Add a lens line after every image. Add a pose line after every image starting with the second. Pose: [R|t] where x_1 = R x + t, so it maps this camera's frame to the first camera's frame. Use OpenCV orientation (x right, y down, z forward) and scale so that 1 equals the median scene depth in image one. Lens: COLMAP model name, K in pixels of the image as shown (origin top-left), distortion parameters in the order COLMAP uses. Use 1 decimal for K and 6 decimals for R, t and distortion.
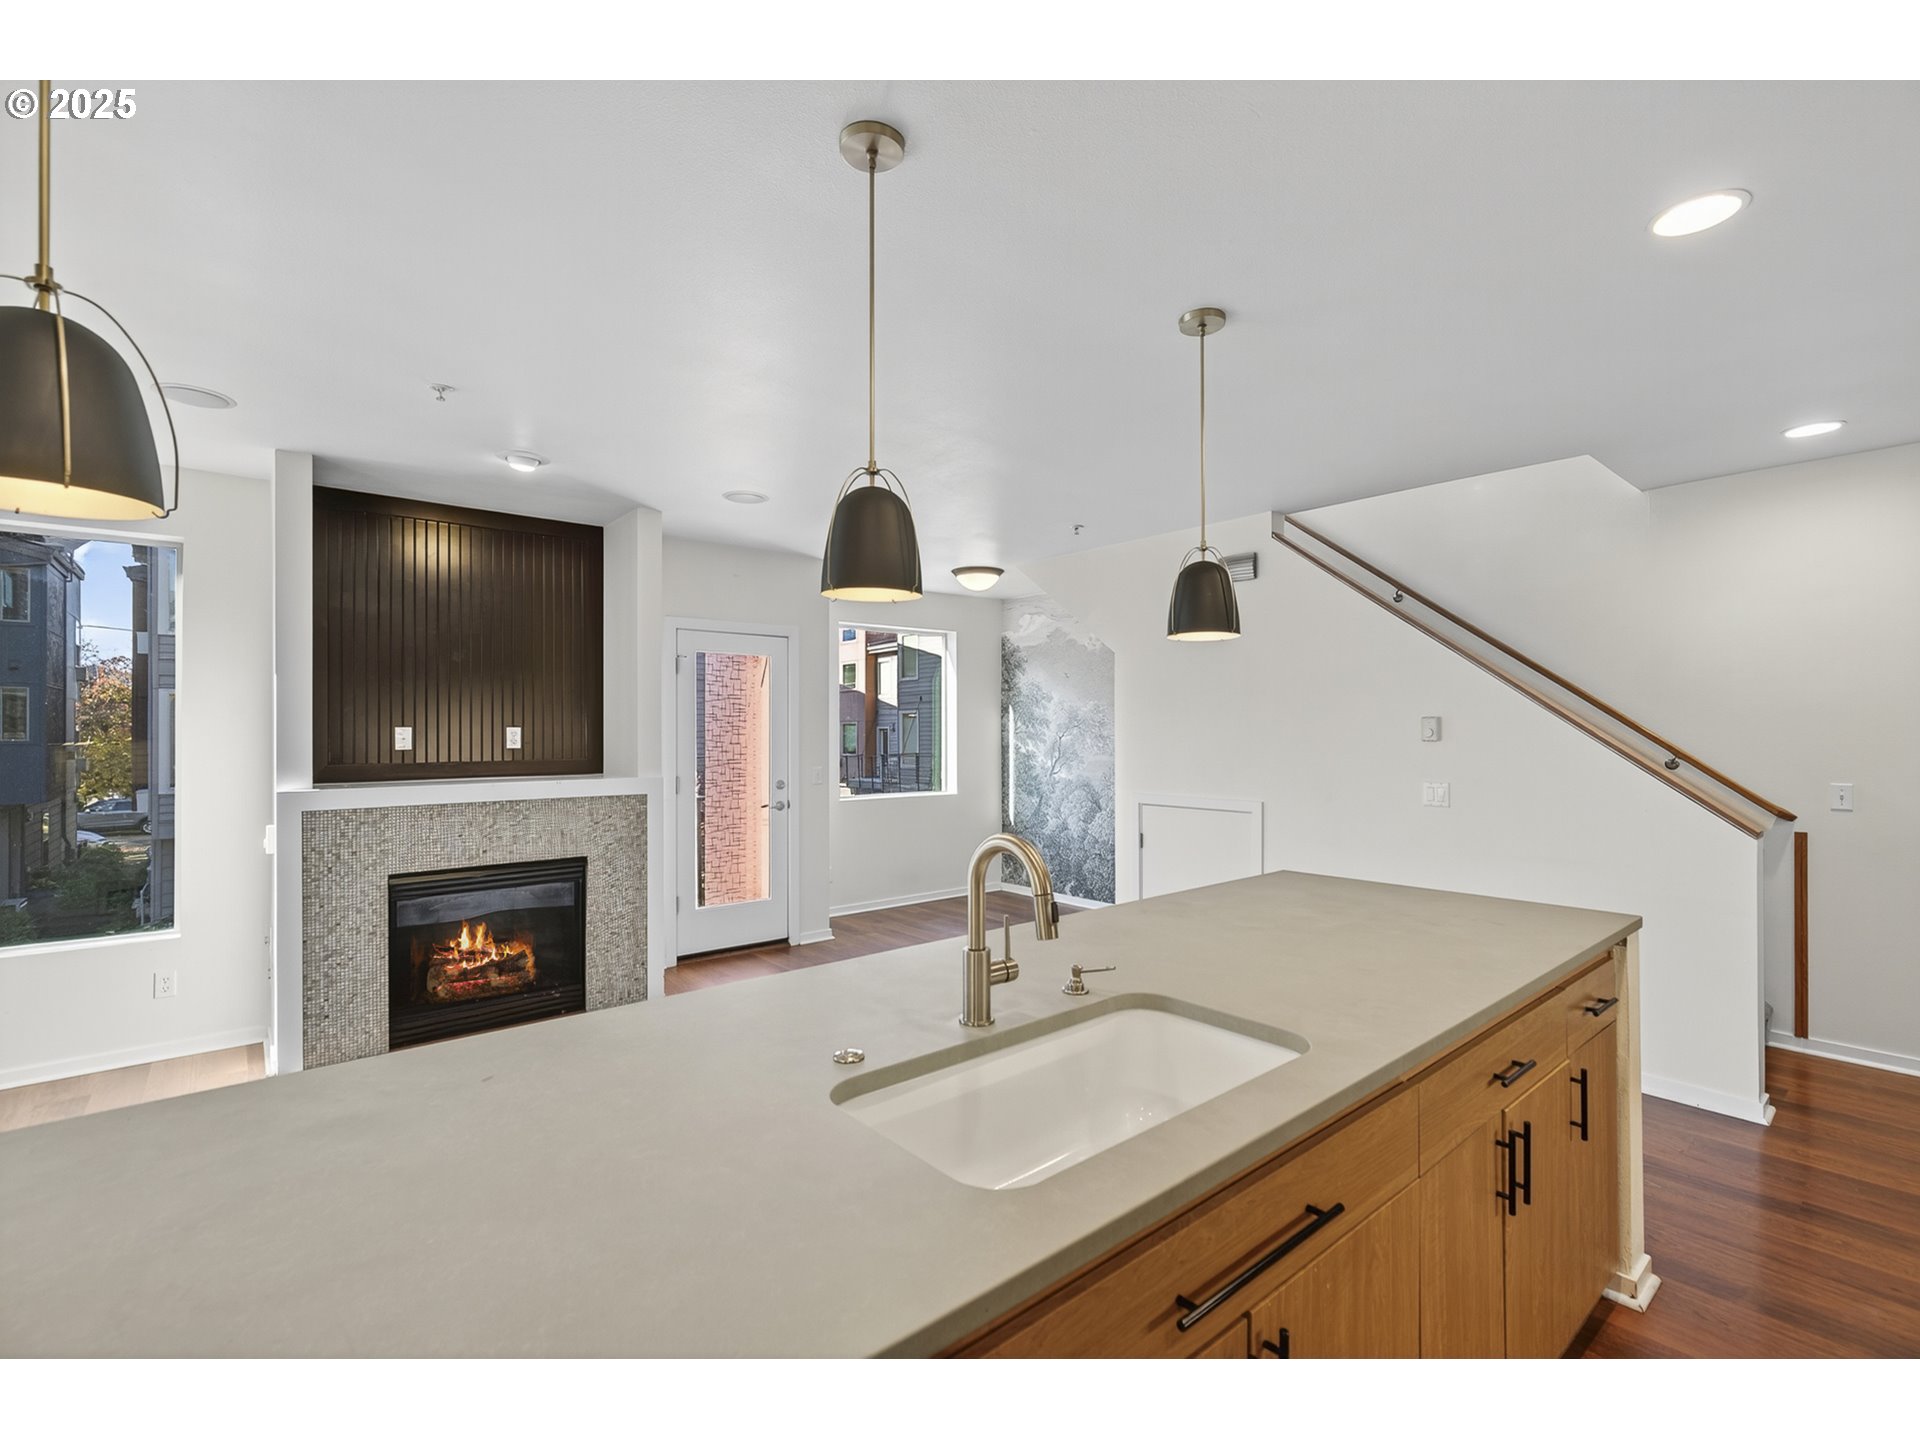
lens RADIAL K [[860.3, 0, 969.4], [0, 860.3, 724.9], [0, 0, 1]] dist [-0.001354, 0.000006]
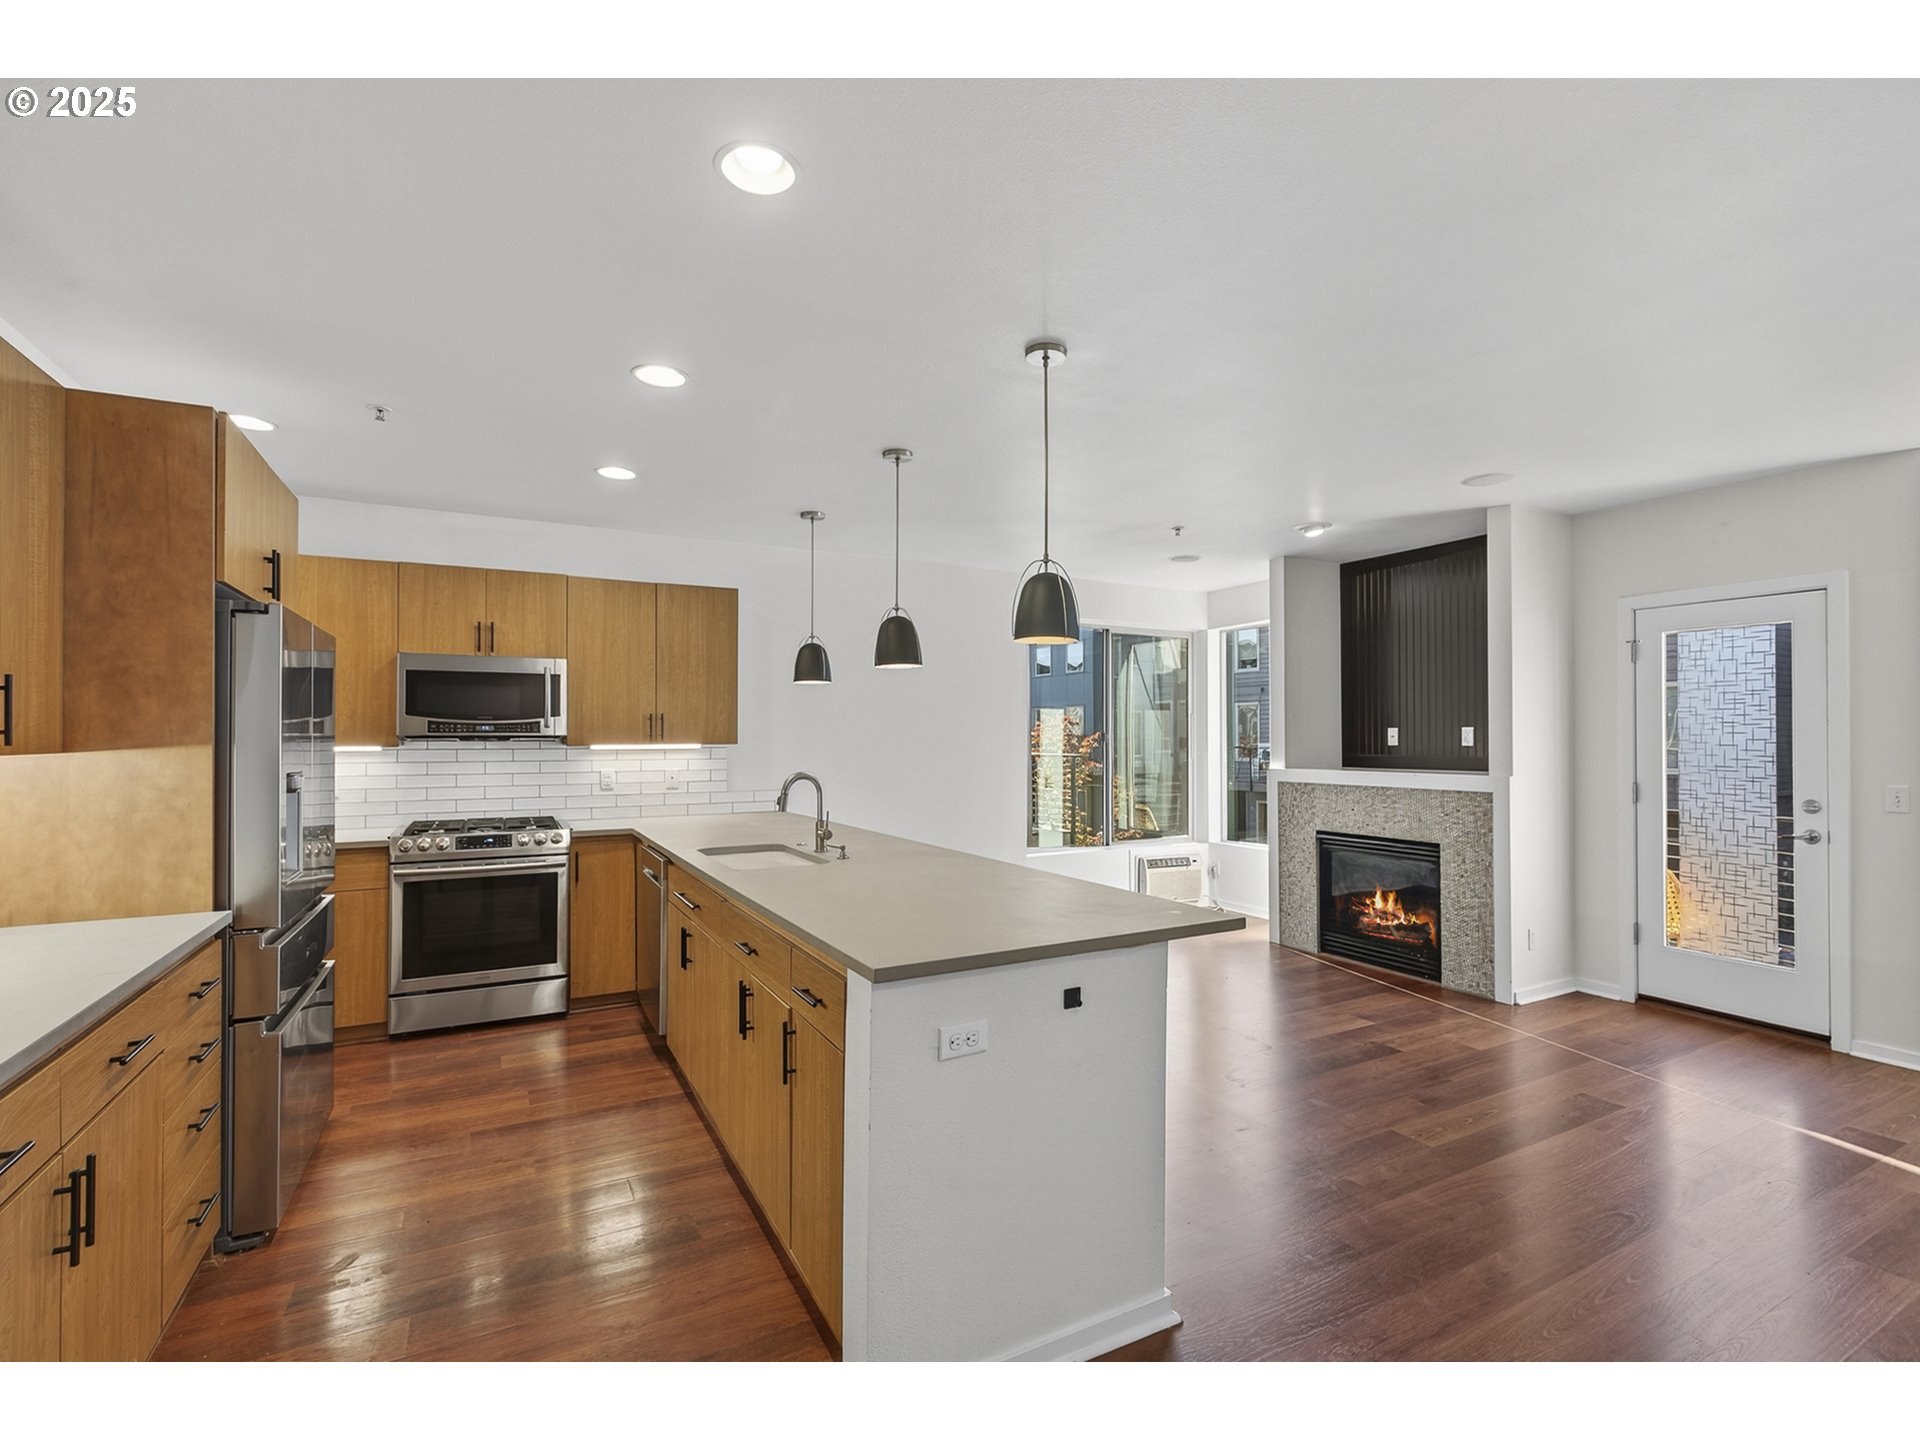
lens RADIAL K [[880.9, 0, 960.0], [0, 880.9, 720.0], [0, 0, 1]] dist [-0.008509, 0.000156]
pose [[-0.206347, -0.018184, -0.978310, 0.783455], [0.007677, 0.999766, -0.020202, 0.012142], [0.978449, -0.011679, -0.206159, 0.627127]]
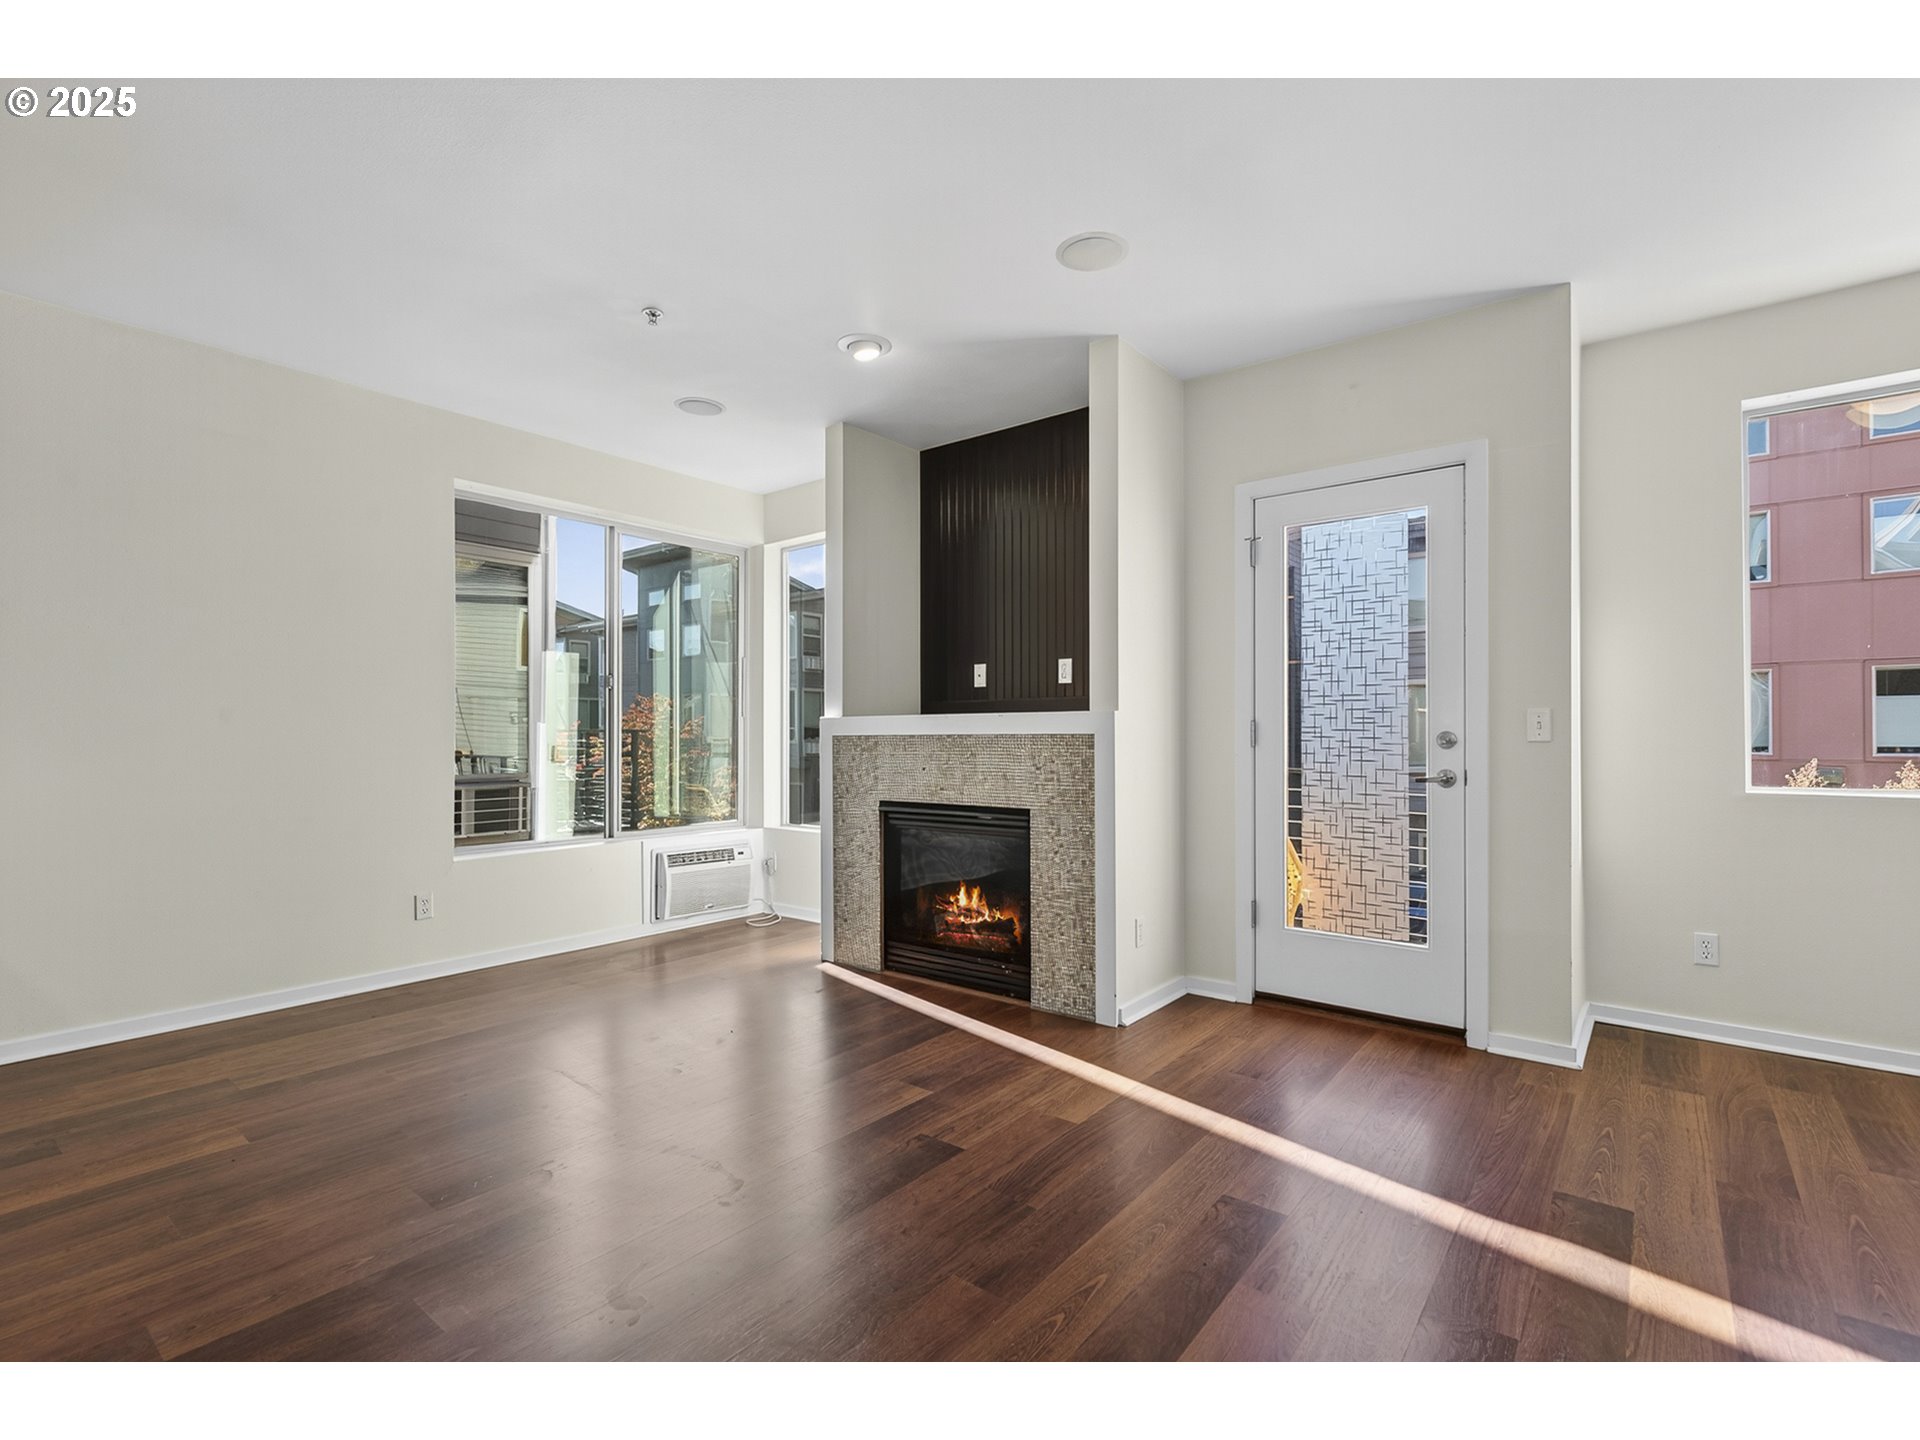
lens RADIAL K [[888.3, 0, 965.7], [0, 888.3, 727.4], [0, 0, 1]] dist [0.000439, 0.000135]
pose [[0.198116, -0.005776, -0.980162, 0.347071], [0.009625, 0.999946, -0.003947, 0.079132], [0.980131, -0.008652, 0.198161, 0.774244]]
